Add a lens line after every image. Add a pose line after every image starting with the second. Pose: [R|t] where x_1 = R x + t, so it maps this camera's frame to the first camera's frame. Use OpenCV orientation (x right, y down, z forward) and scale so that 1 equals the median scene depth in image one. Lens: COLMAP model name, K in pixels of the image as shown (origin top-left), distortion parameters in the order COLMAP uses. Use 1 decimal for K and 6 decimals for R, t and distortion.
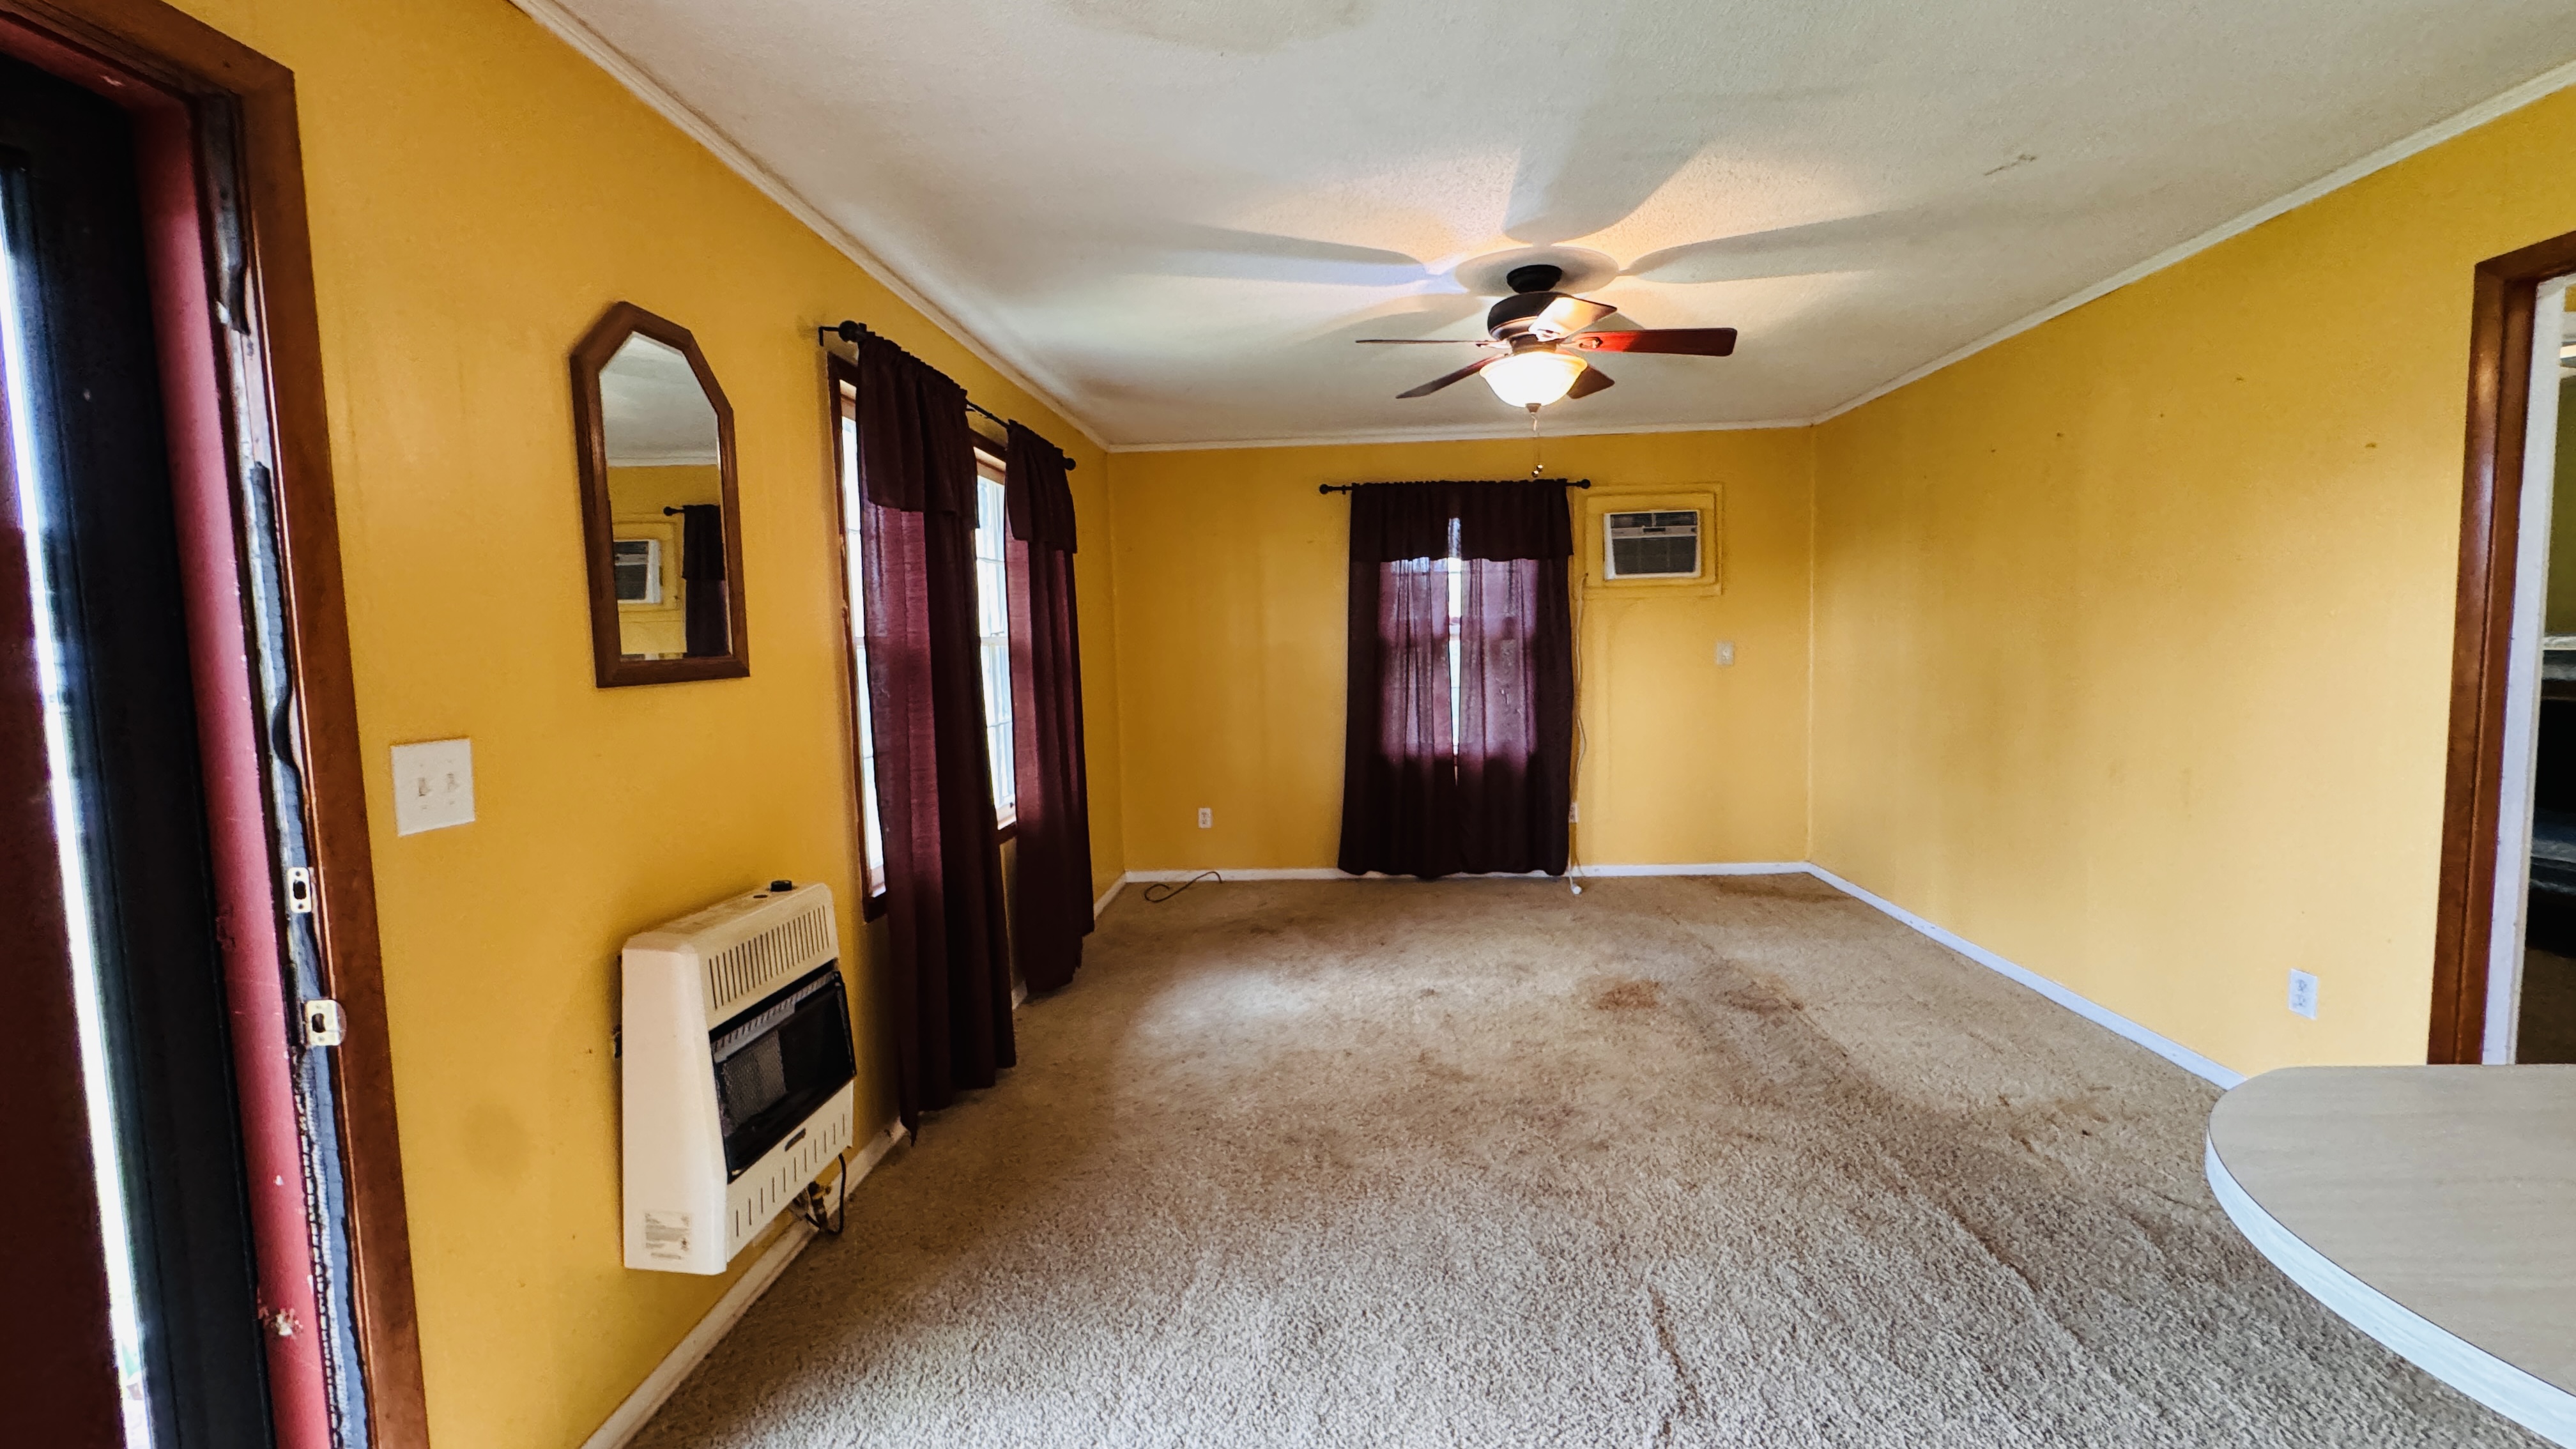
lens RADIAL K [[1025.4, 0, 1285.1], [0, 1025.4, 718.8], [0, 0, 1]] dist [-0.006805, 0.000390]
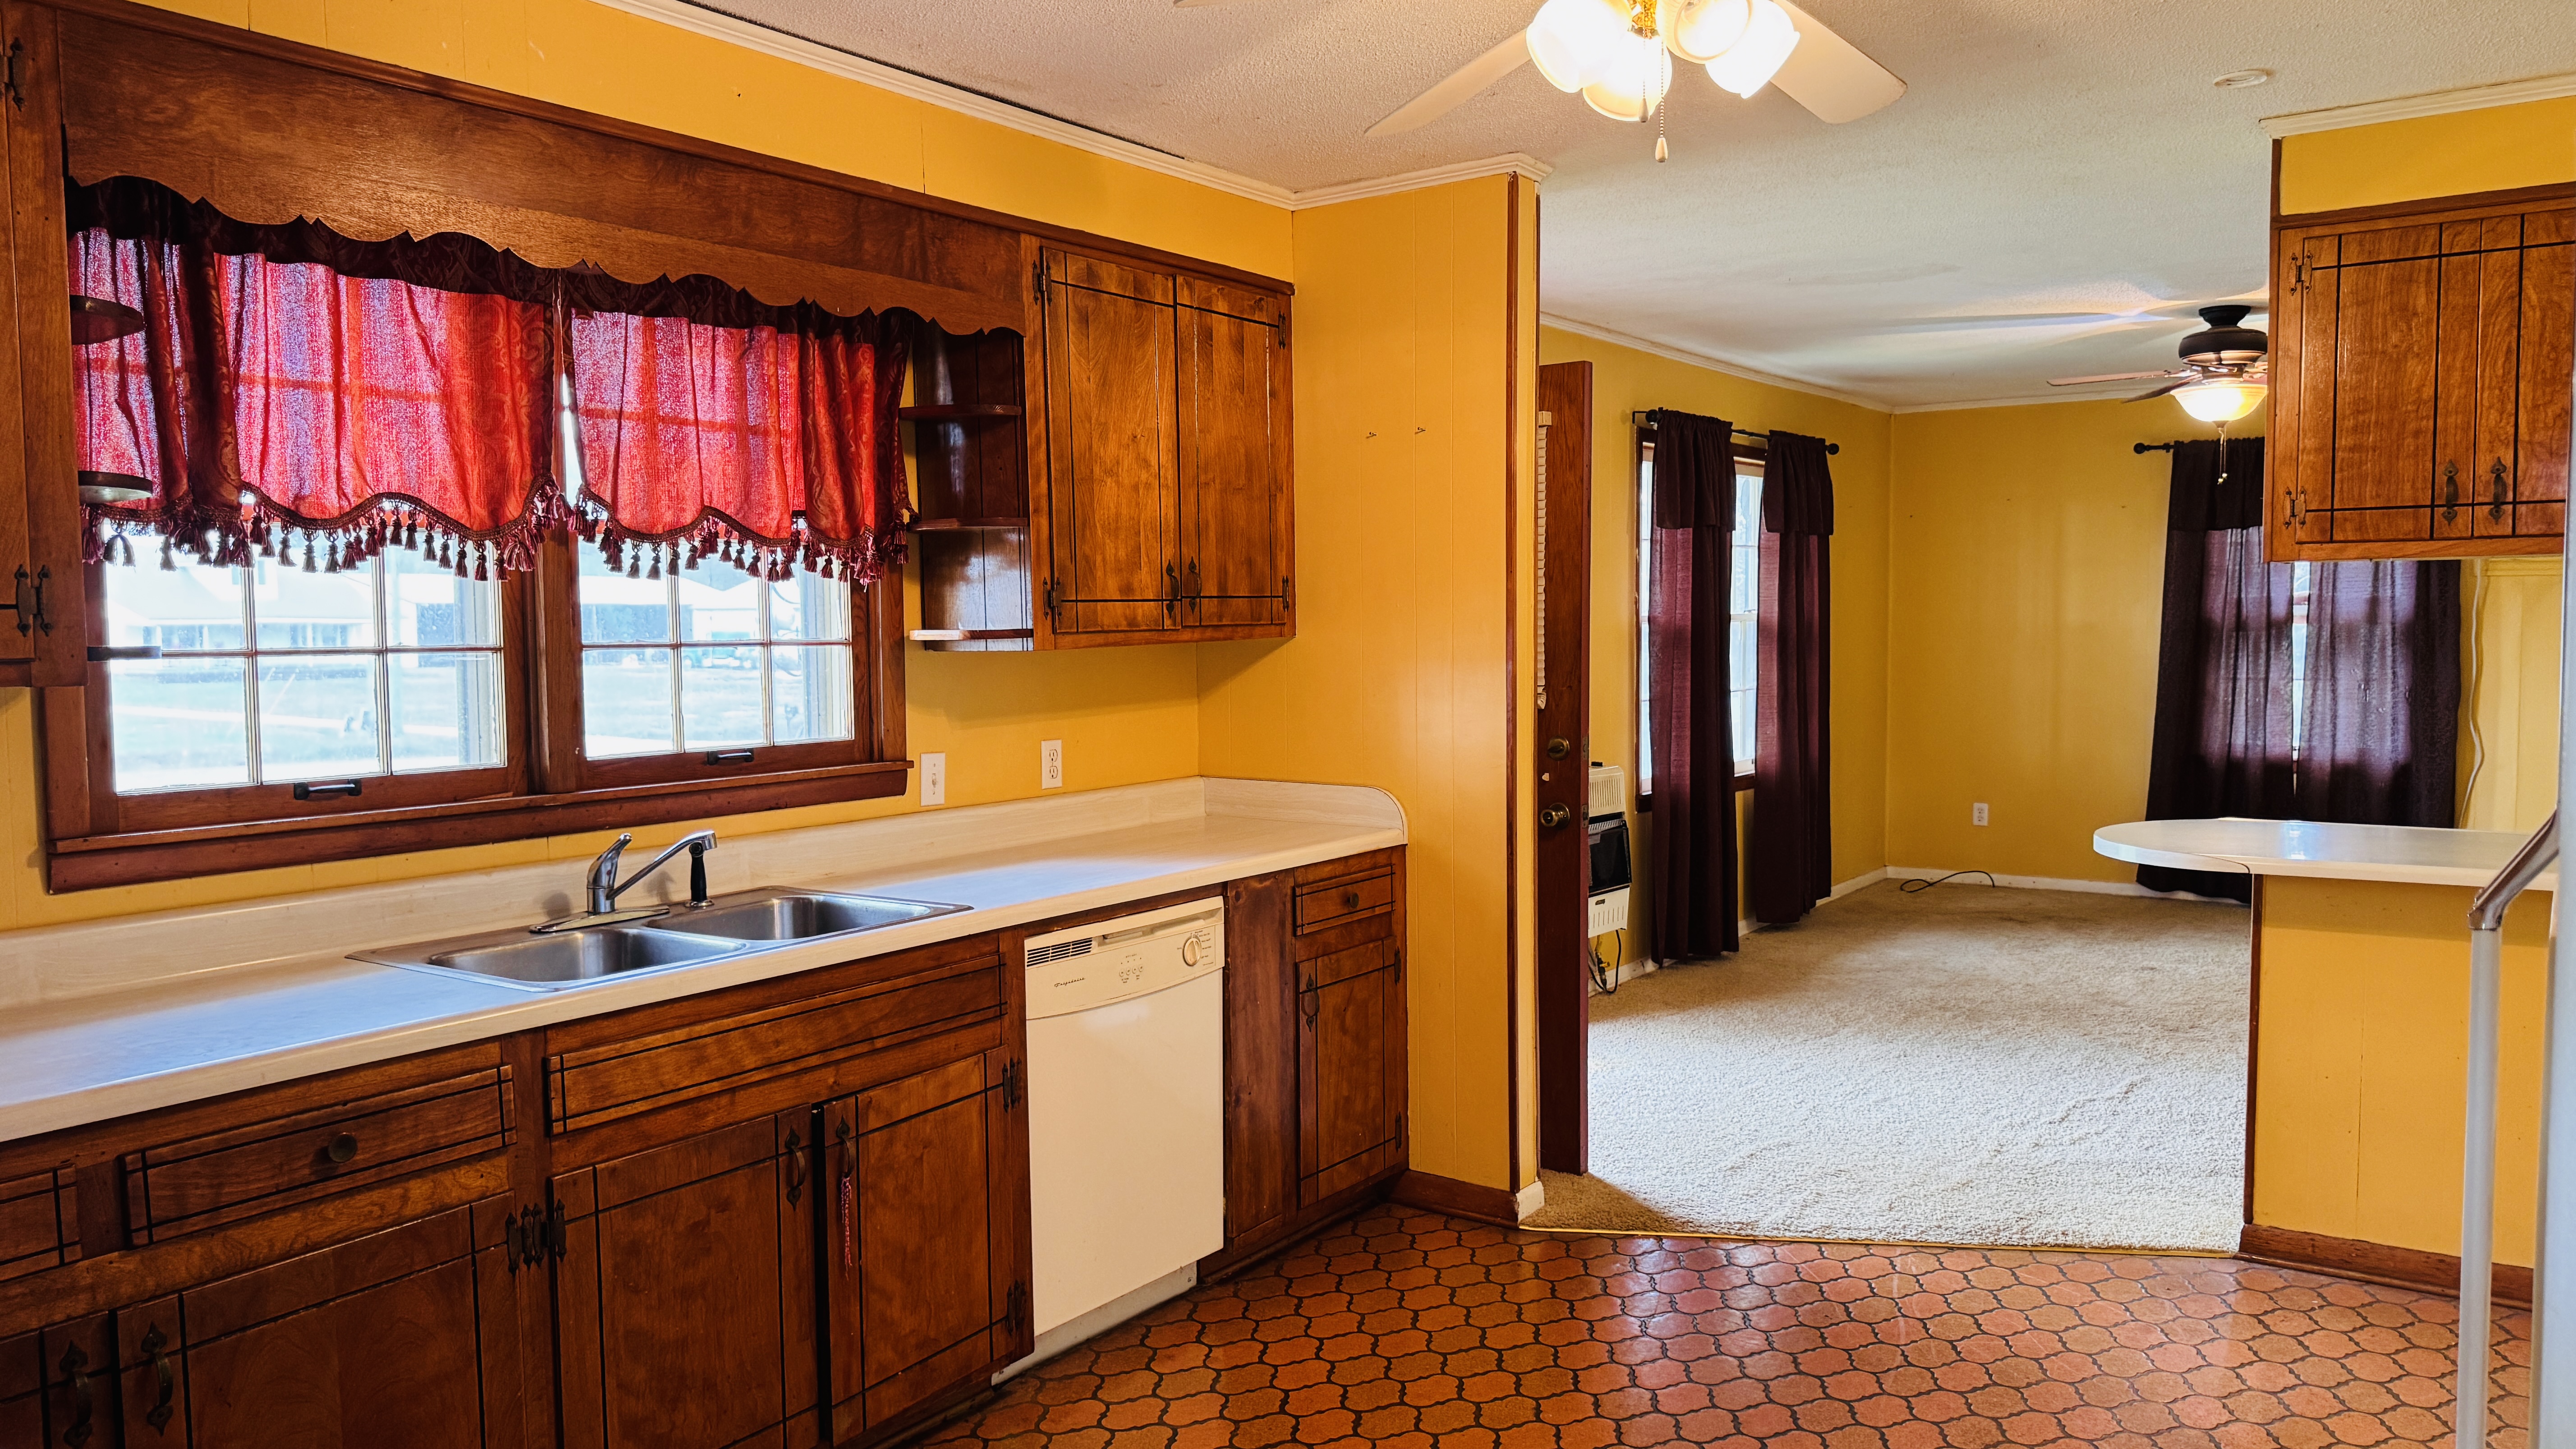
lens RADIAL K [[1793.5, 0, 1281.3], [0, 1793.5, 726.4], [0, 0, 1]] dist [0.125436, -0.213594]
pose [[0.849115, 0.052191, -0.525624, 0.255057], [-0.054941, 0.998436, 0.010384, 0.039775], [0.525343, 0.020061, 0.850654, -0.736018]]
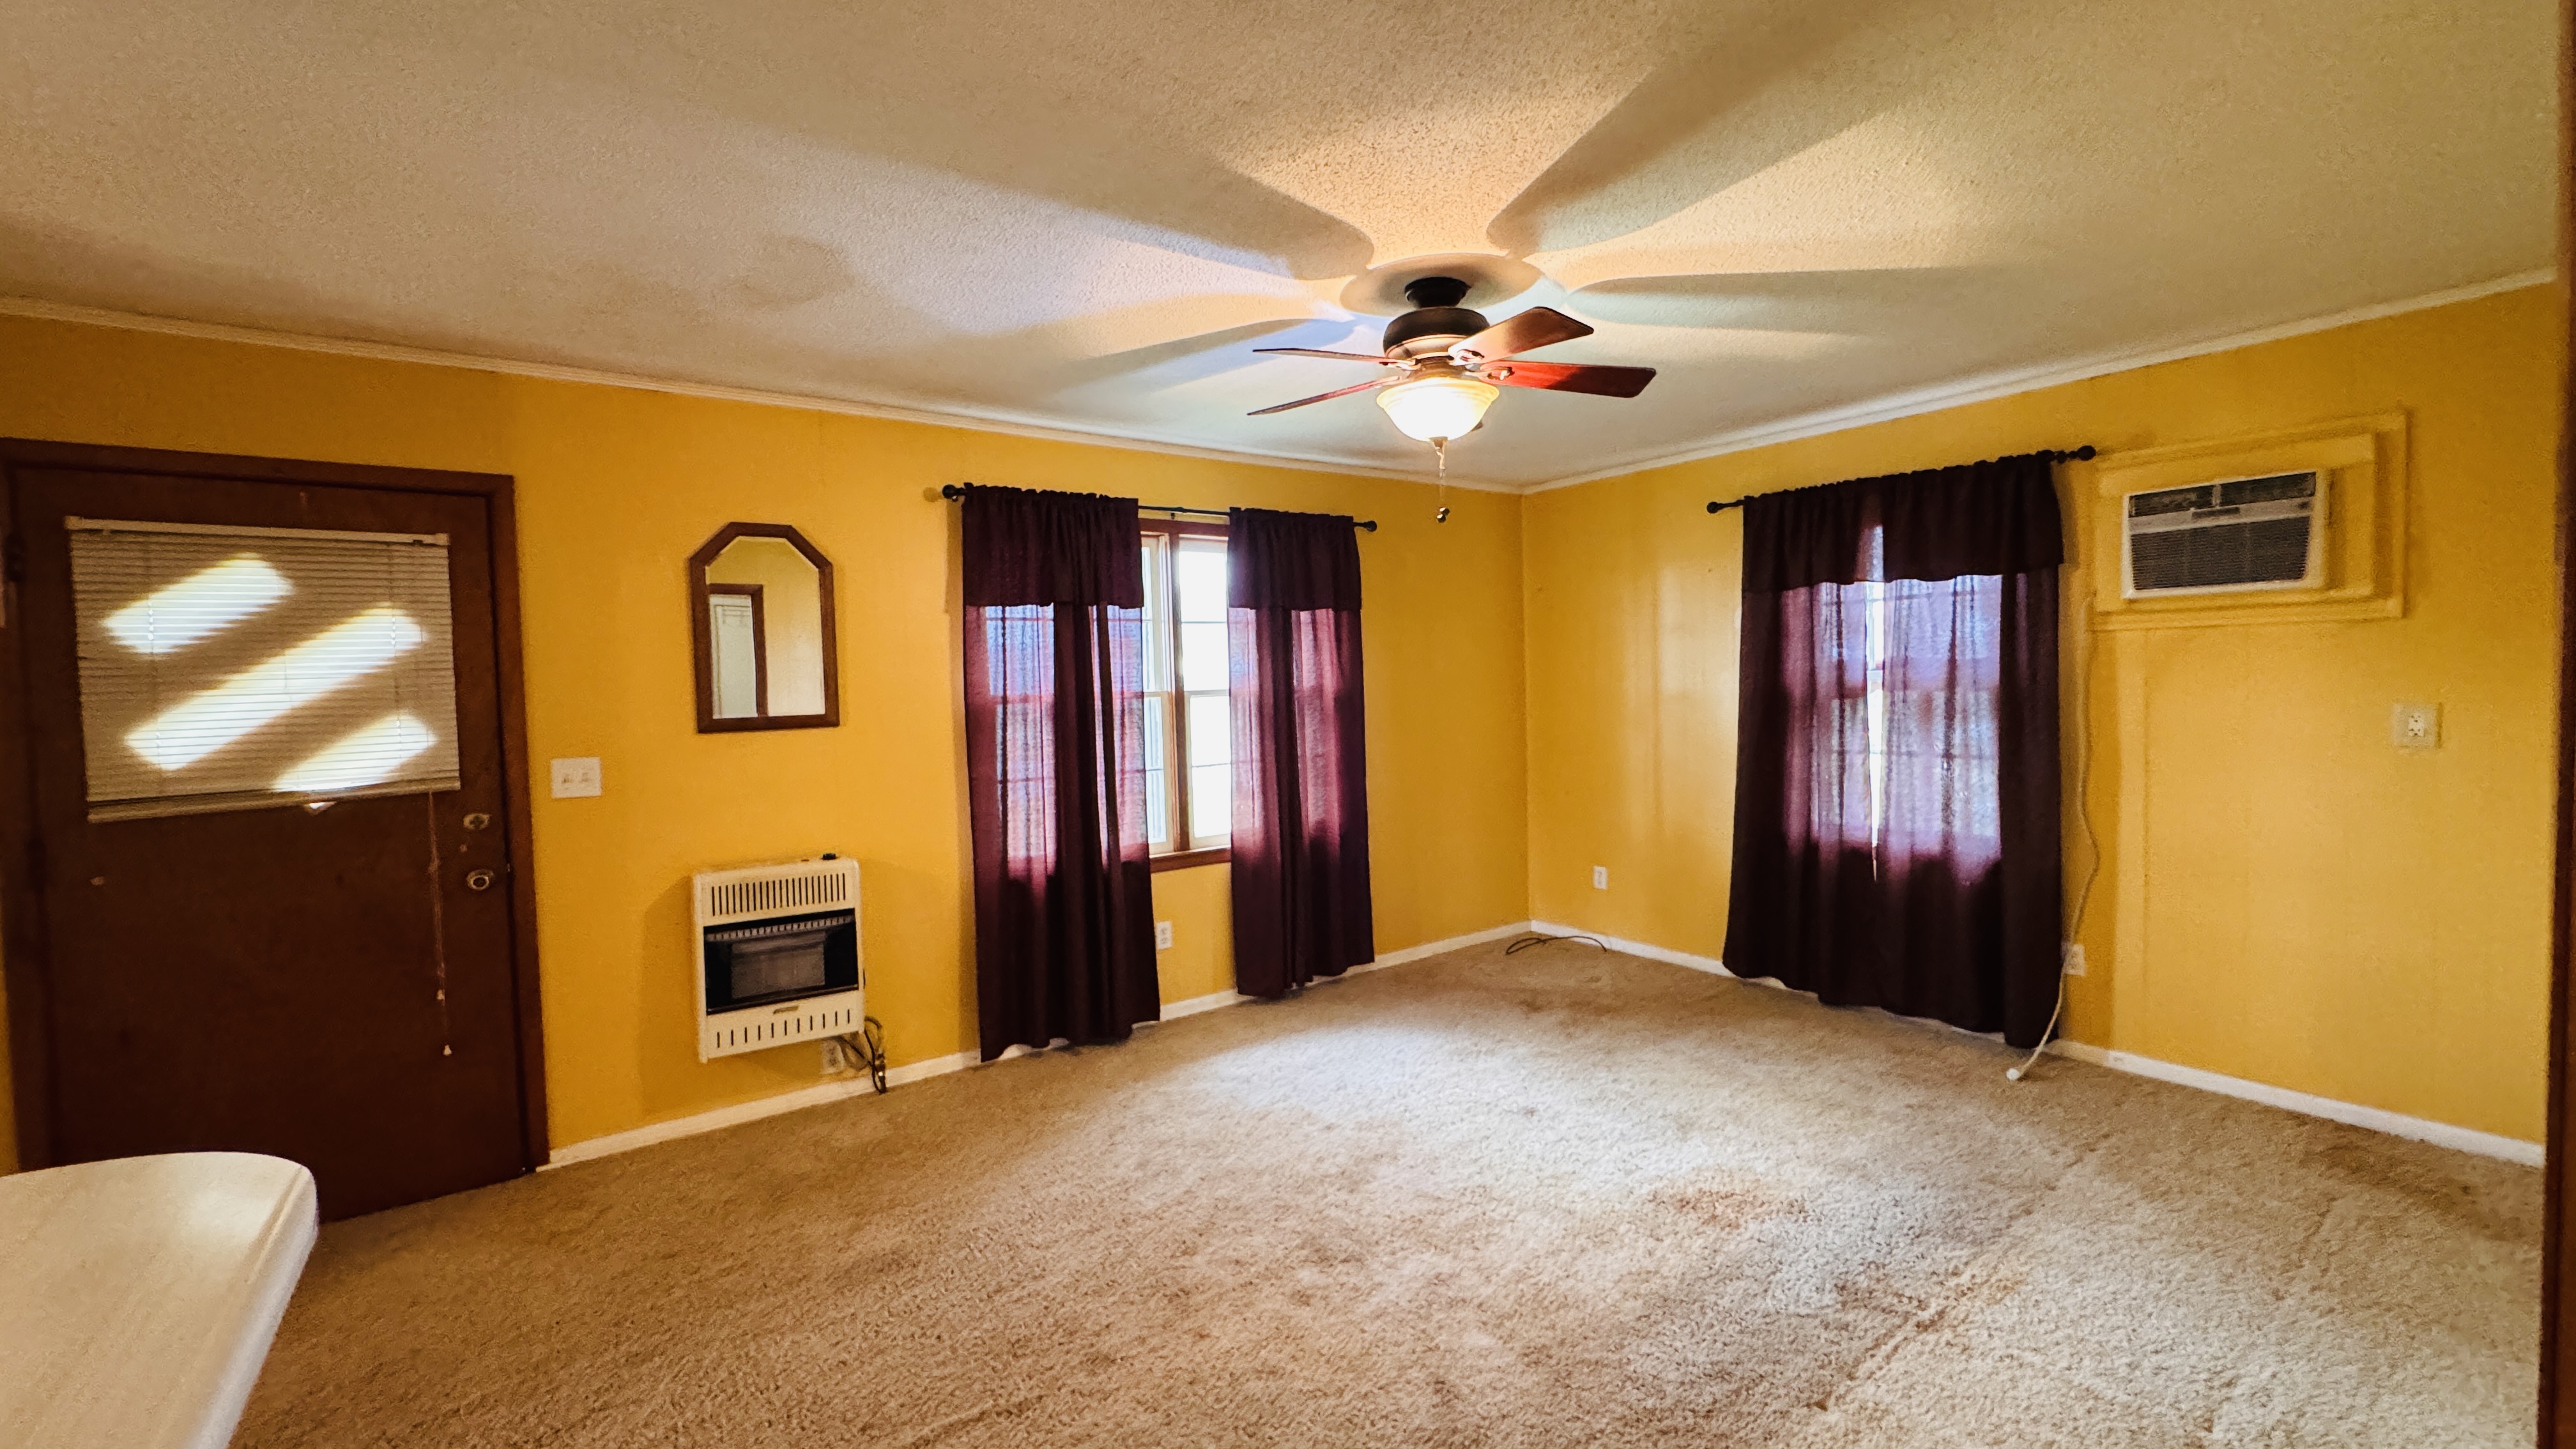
lens RADIAL K [[1025.4, 0, 1285.1], [0, 1025.4, 718.8], [0, 0, 1]] dist [-0.006805, 0.000390]
pose [[0.630852, 0.040309, -0.774855, 0.483969], [-0.052147, 0.998594, 0.009492, -0.042691], [0.774149, 0.034419, 0.632067, 0.211951]]
